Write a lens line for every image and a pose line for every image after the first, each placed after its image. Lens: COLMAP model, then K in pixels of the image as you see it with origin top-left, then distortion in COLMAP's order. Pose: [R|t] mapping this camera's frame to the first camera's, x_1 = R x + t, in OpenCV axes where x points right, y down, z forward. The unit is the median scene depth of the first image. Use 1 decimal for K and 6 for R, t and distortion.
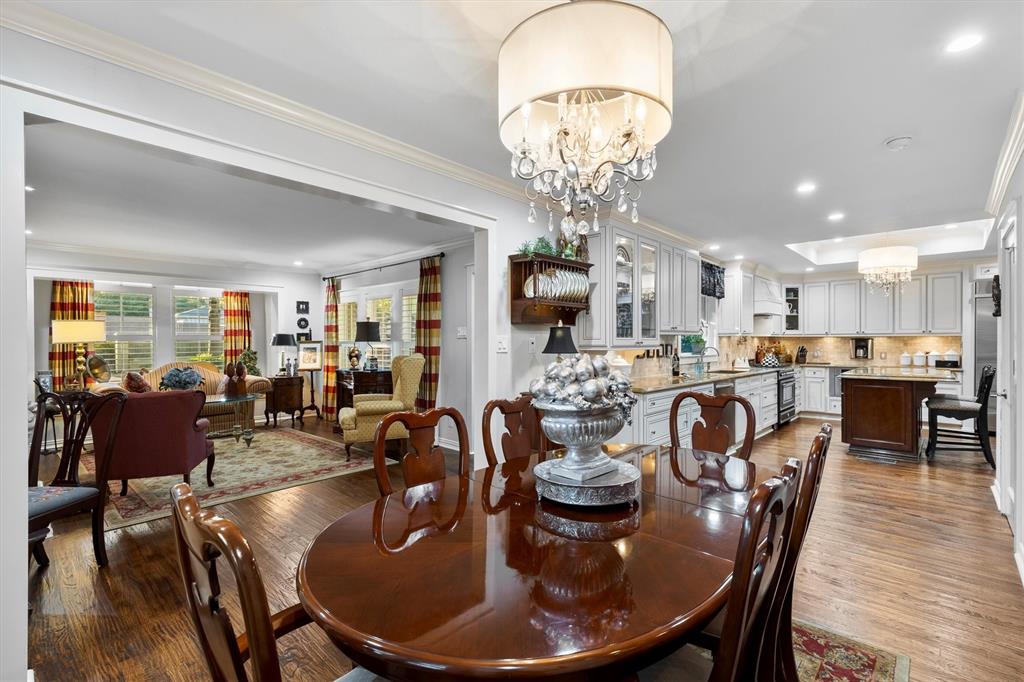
lens RADIAL K [[460.8, 0, 518.2], [0, 460.8, 345.7], [0, 0, 1]] dist [-0.003677, -0.000396]
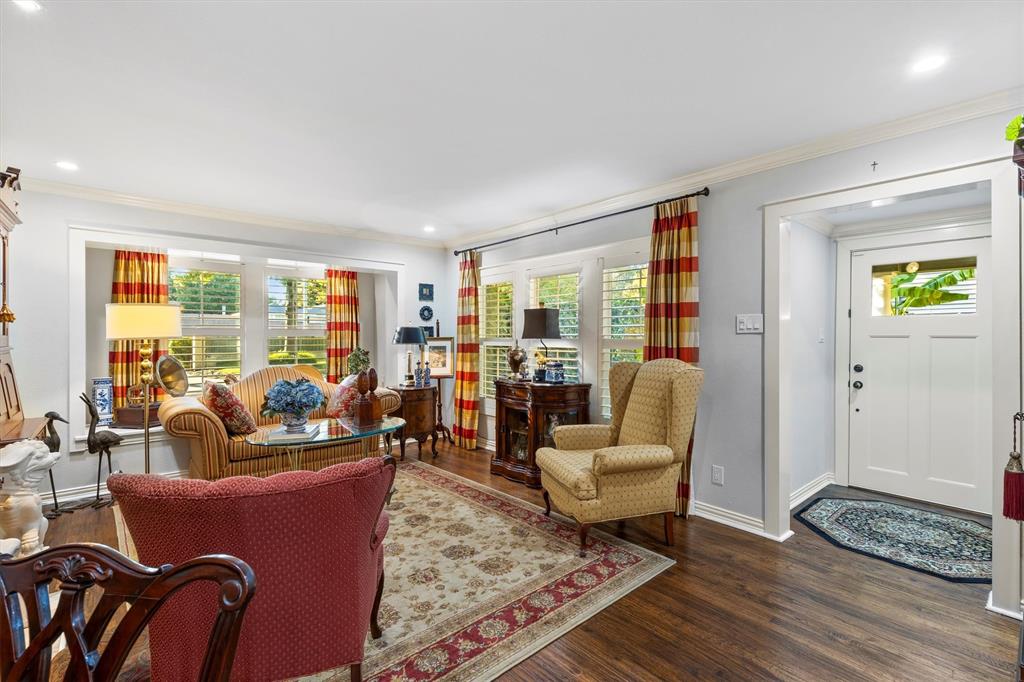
lens RADIAL K [[460.8, 0, 511.4], [0, 460.8, 339.7], [0, 0, 1]] dist [-0.003677, -0.000396]
pose [[0.993608, 0.003814, -0.112817, -0.305189], [-0.004559, 0.999969, -0.006349, -0.002800], [0.112790, 0.006823, 0.993595, 0.343377]]
